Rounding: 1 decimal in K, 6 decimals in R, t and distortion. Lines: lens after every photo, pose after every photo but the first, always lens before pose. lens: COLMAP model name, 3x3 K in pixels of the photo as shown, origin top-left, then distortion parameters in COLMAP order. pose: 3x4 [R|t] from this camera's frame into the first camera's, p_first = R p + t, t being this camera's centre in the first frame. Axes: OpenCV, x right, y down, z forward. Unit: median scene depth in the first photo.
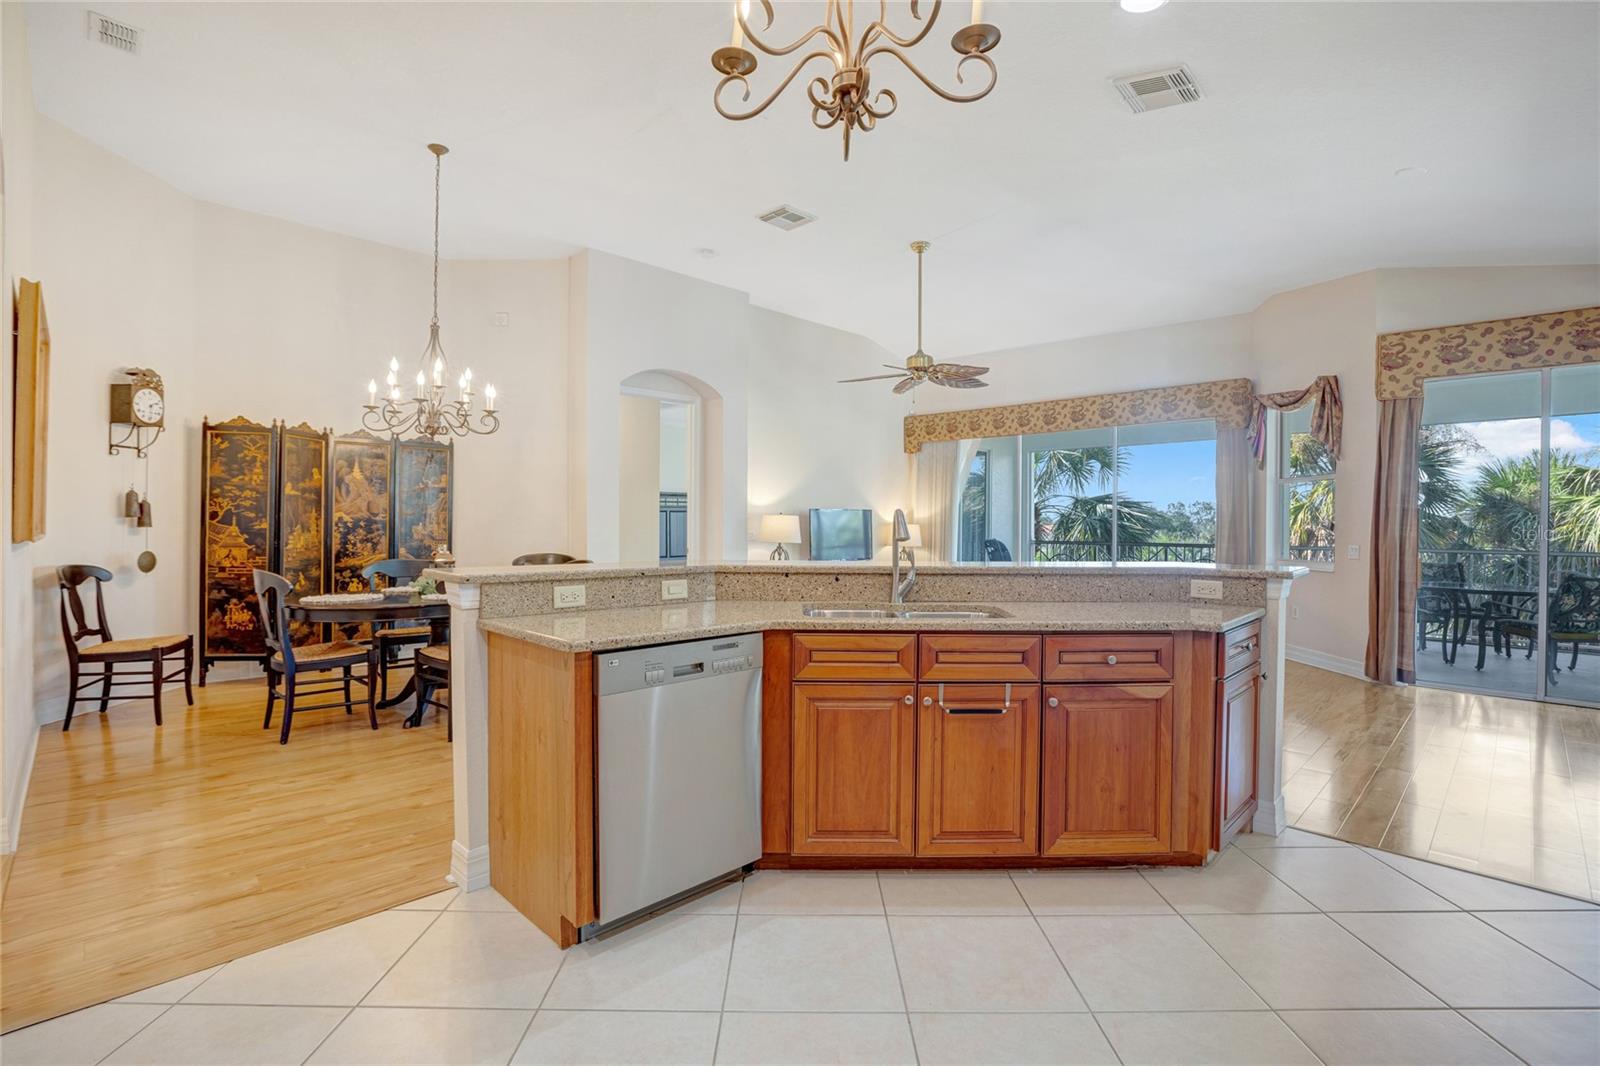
lens RADIAL K [[736.6, 0, 800.0], [0, 736.6, 533.0], [0, 0, 1]] dist [-0.061099, 0.034103]
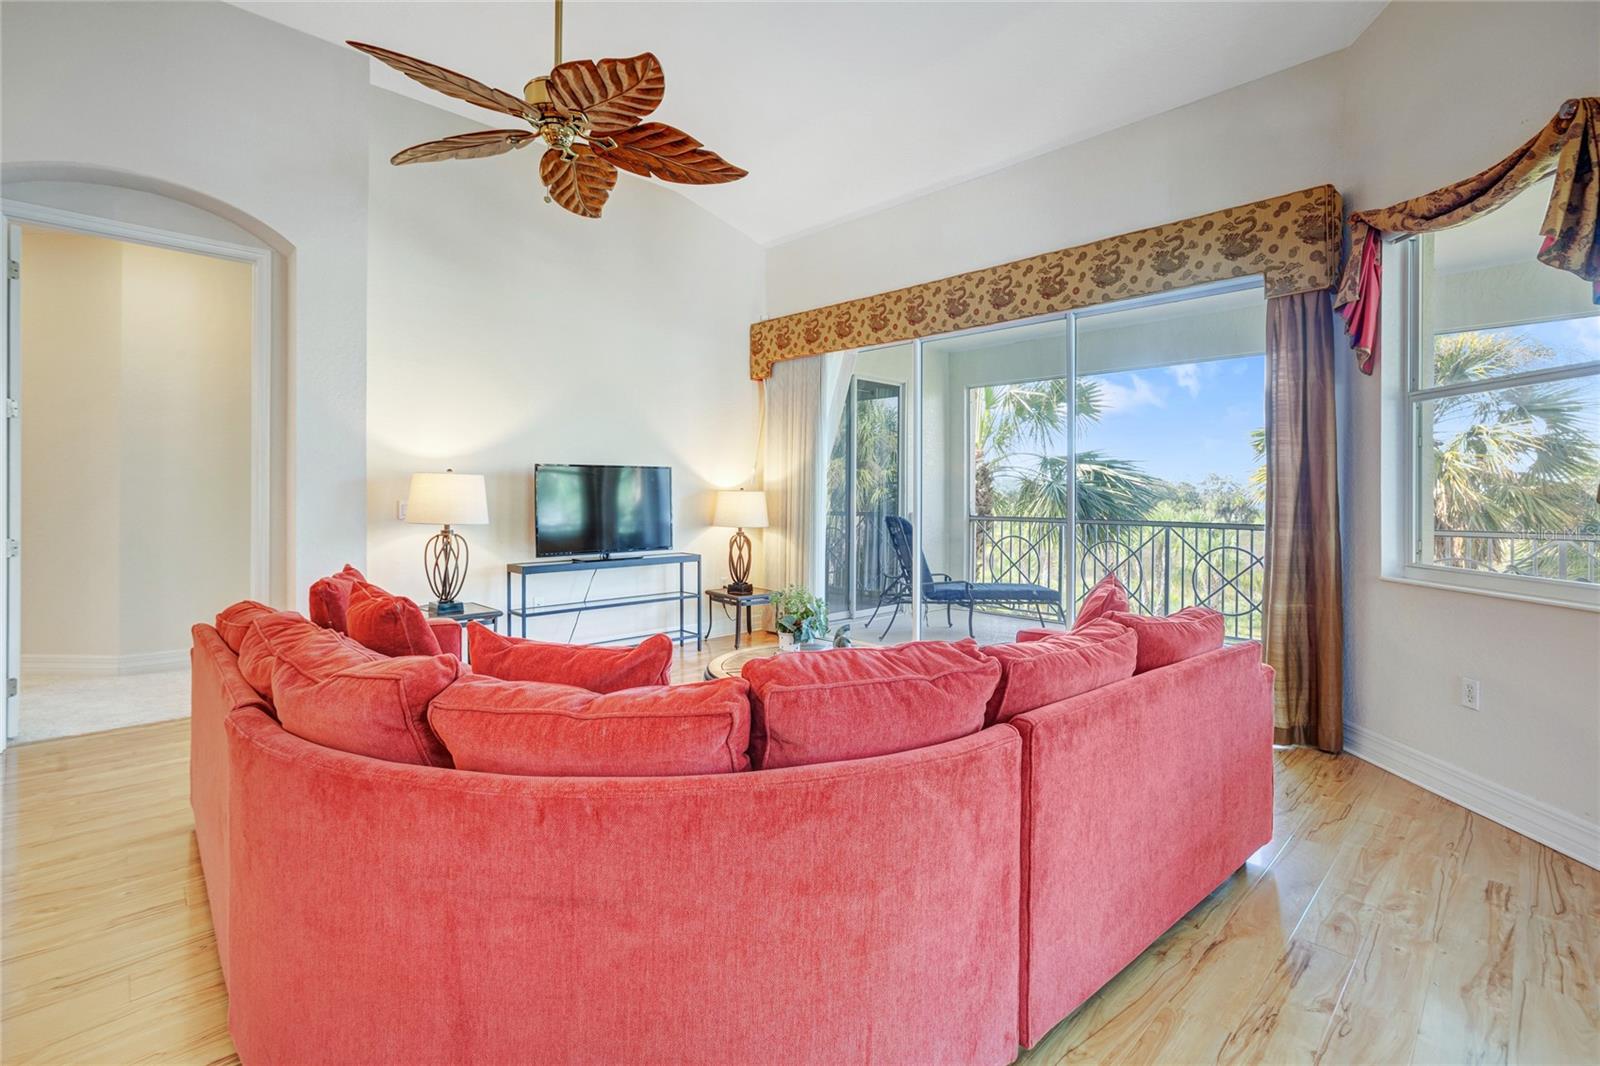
lens RADIAL K [[720.8, 0, 792.7], [0, 720.8, 497.3], [0, 0, 1]] dist [-0.056084, 0.031320]
pose [[0.999684, 0.000927, -0.025133, 0.180801], [-0.001102, 0.999975, -0.006961, -0.002693], [0.025126, 0.006986, 0.999660, 0.349092]]
